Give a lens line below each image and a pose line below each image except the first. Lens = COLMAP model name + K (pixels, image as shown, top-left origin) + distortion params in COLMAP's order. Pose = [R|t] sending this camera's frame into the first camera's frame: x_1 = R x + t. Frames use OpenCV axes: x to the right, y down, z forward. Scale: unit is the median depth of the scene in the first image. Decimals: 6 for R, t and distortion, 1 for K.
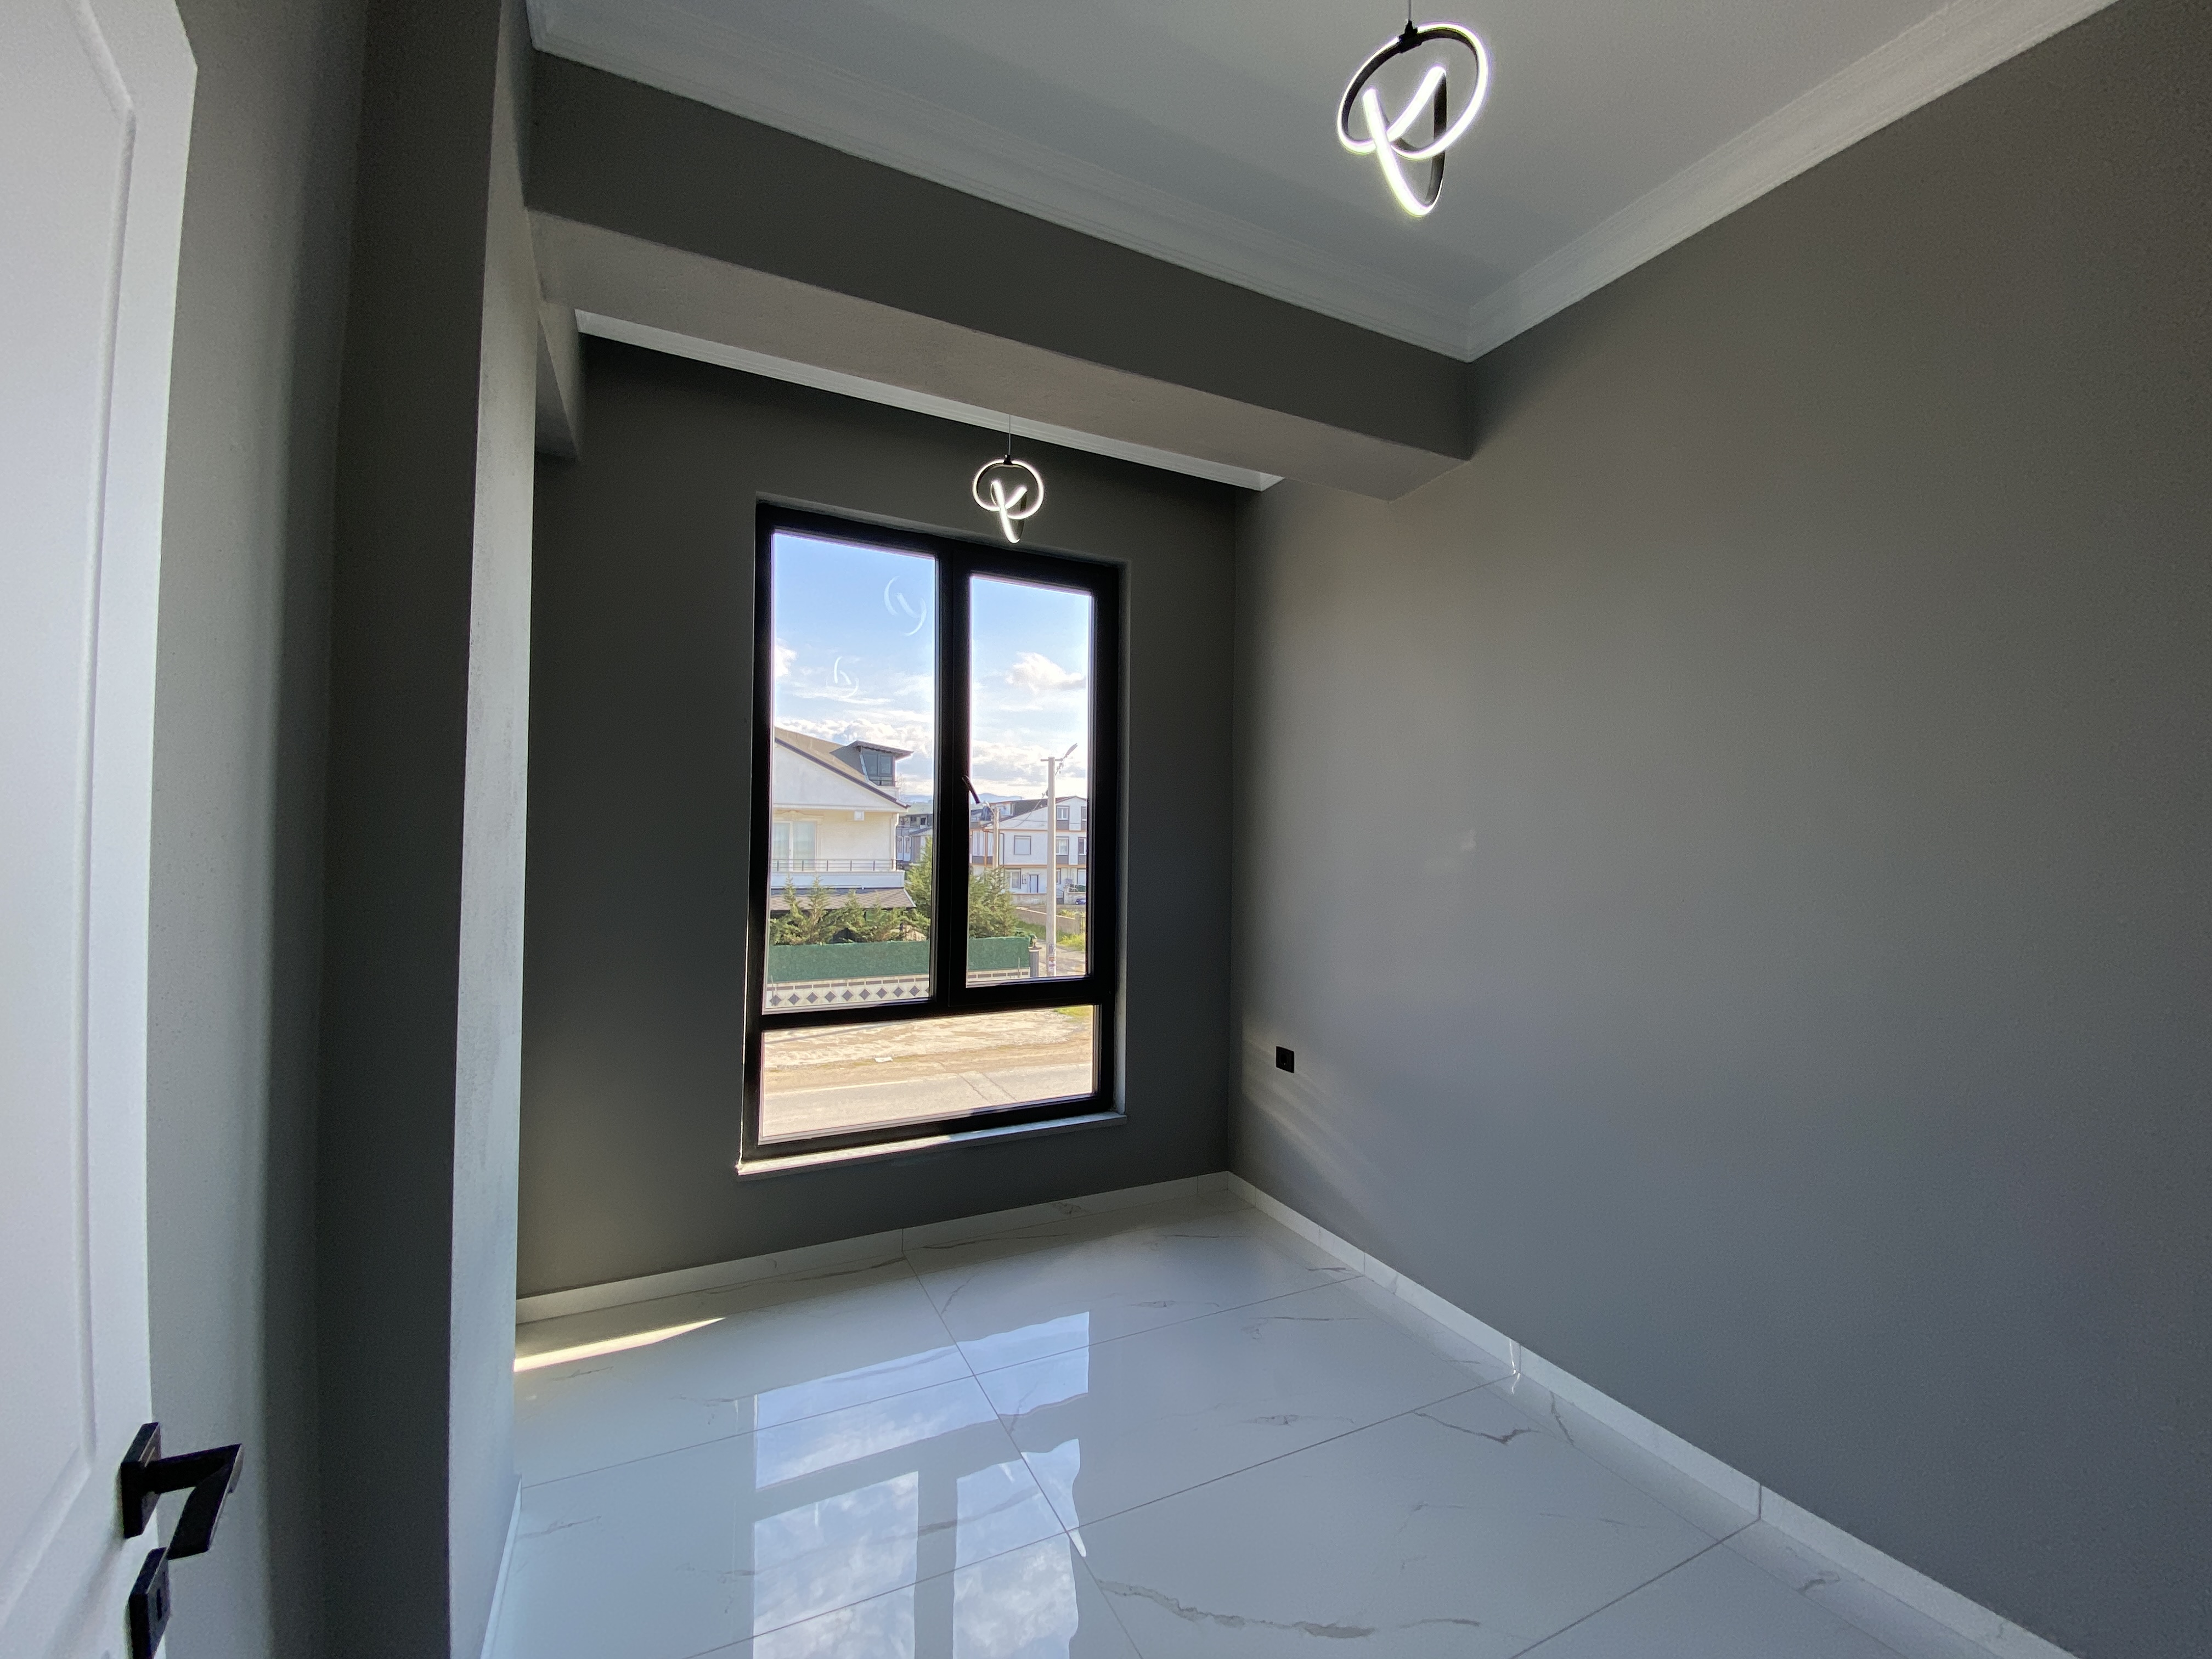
lens RADIAL K [[898.4, 0, 1096.1], [0, 898.4, 834.3], [0, 0, 1]] dist [0.025385, -0.023789]
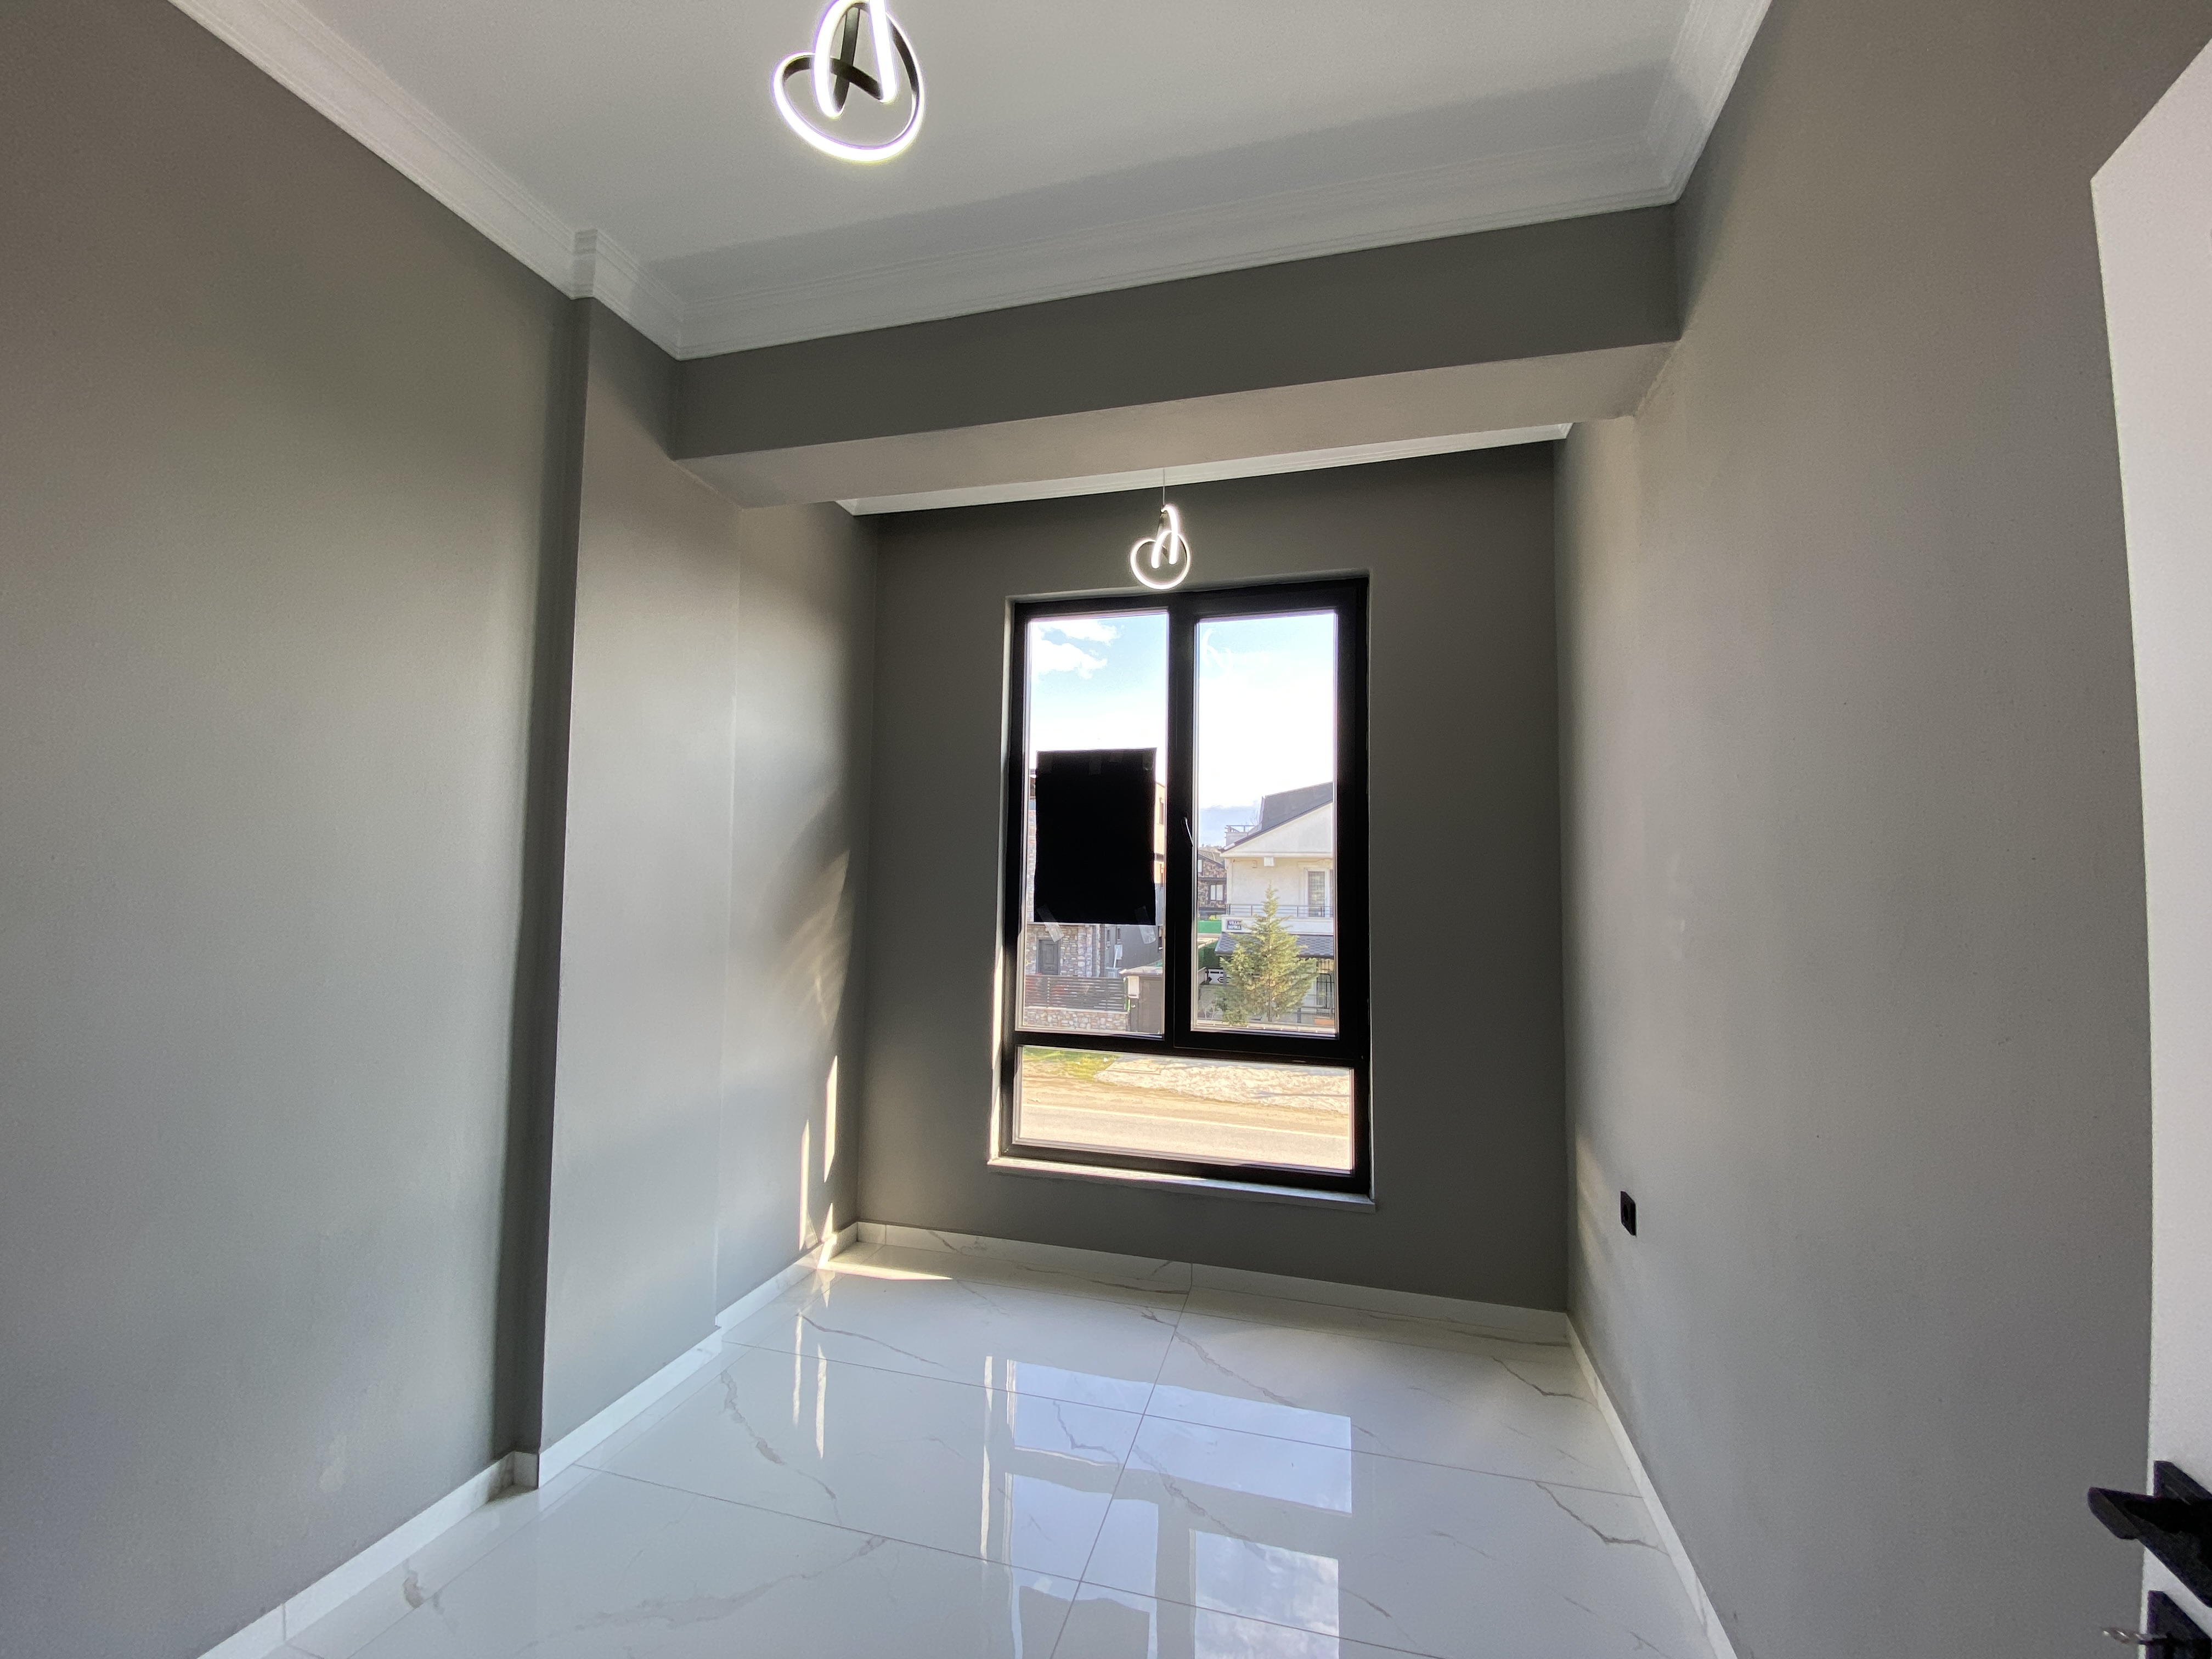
lens RADIAL K [[898.4, 0, 1096.1], [0, 898.4, 834.3], [0, 0, 1]] dist [0.025385, -0.023789]
pose [[0.744942, -0.023802, -0.666704, 0.439176], [-0.001049, 0.999320, -0.036849, -0.010134], [0.667128, 0.028149, 0.744411, 0.175671]]
